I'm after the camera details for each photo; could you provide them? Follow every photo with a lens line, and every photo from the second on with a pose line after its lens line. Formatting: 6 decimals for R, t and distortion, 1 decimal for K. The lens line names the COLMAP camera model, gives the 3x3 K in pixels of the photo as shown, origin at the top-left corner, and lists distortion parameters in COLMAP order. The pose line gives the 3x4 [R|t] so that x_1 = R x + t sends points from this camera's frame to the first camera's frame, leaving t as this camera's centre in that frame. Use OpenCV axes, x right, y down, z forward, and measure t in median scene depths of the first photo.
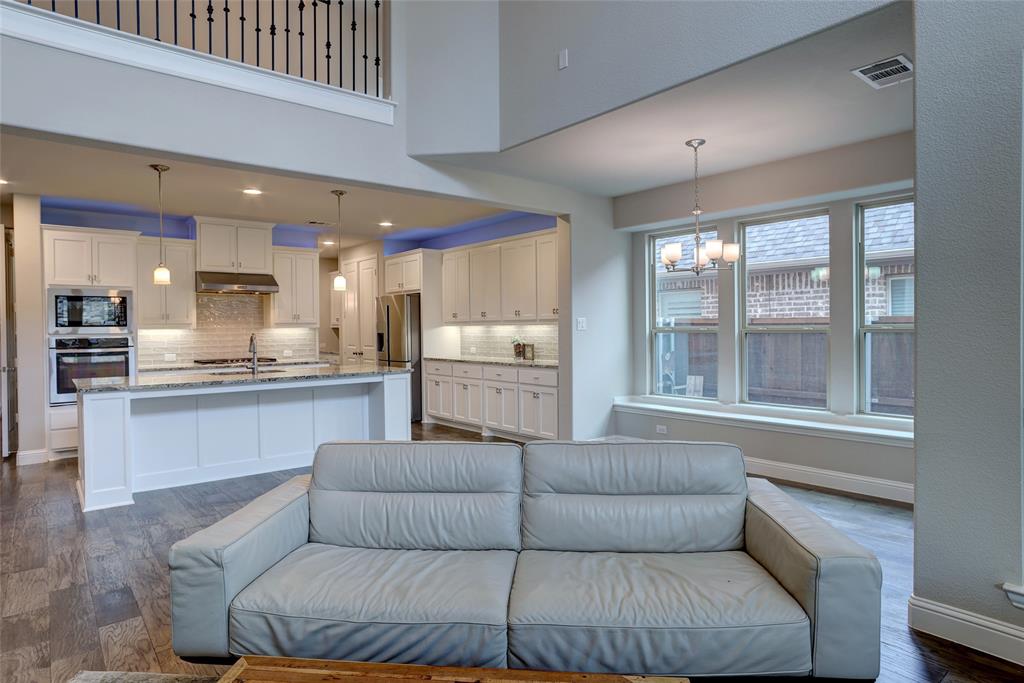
lens RADIAL K [[585.7, 0, 501.9], [0, 585.7, 333.1], [0, 0, 1]] dist [-0.031318, 0.015862]
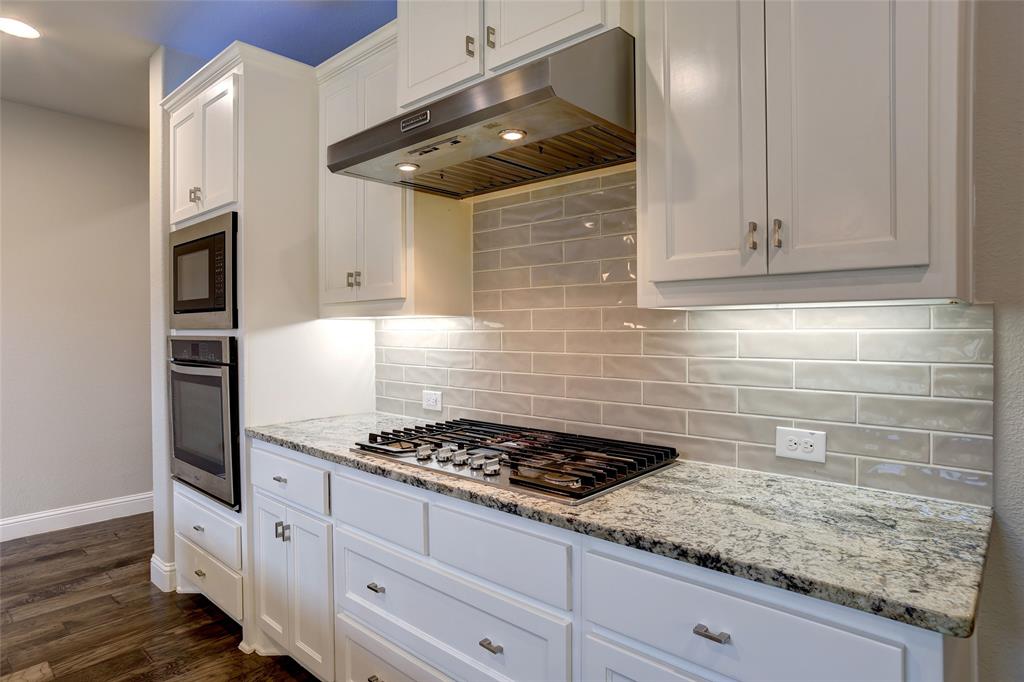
lens RADIAL K [[585.7, 0, 495.0], [0, 585.7, 333.8], [0, 0, 1]] dist [-0.031318, 0.015862]
pose [[0.145579, 0.015113, -0.989231, -0.222051], [-0.007865, 0.999869, 0.014119, -0.002675], [0.989315, 0.005725, 0.145679, 0.982433]]
